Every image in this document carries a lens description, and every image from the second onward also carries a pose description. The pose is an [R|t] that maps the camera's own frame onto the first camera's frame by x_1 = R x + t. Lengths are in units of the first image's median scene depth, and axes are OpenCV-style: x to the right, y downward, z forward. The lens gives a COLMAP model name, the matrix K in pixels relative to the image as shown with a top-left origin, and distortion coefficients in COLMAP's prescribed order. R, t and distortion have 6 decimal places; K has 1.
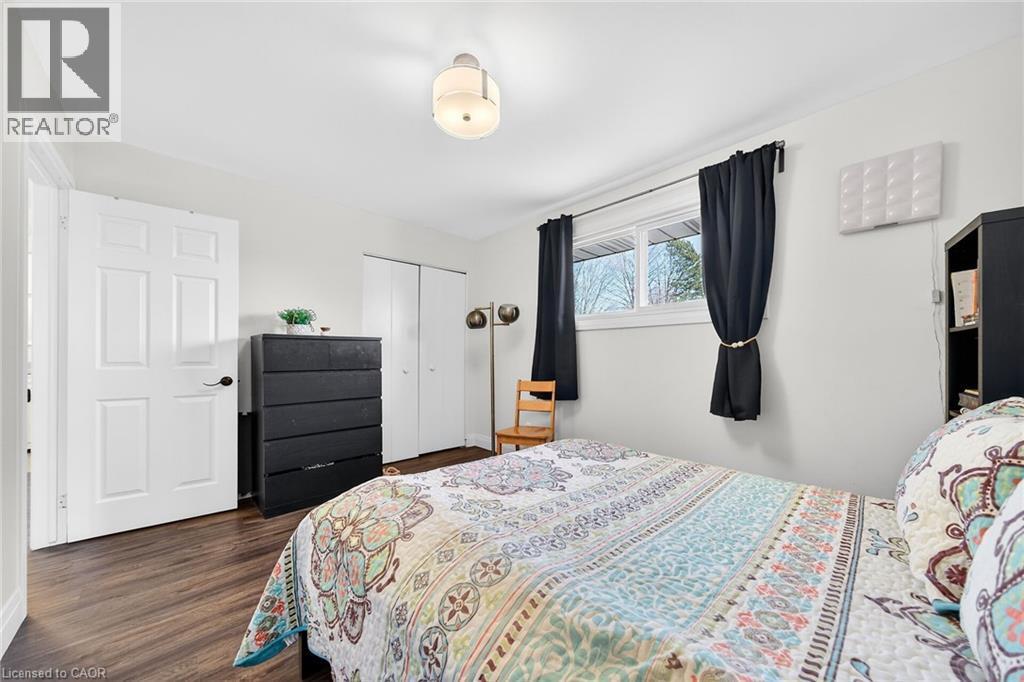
lens RADIAL K [[356.6, 0, 509.7], [0, 356.6, 343.3], [0, 0, 1]] dist [-0.008344, 0.000548]
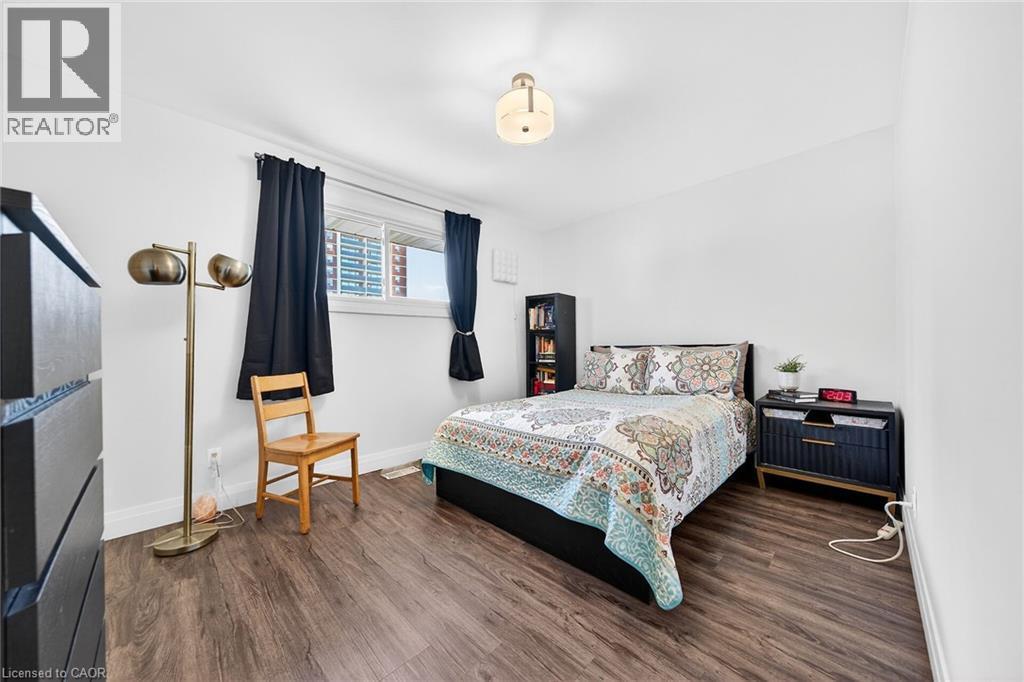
lens RADIAL K [[356.6, 0, 509.5], [0, 356.6, 346.1], [0, 0, 1]] dist [-0.008344, 0.000548]
pose [[-0.024472, -0.000092, 0.999701, -0.776373], [-0.018964, 0.999820, -0.000372, 0.045815], [-0.999521, -0.018967, -0.024469, 0.665107]]
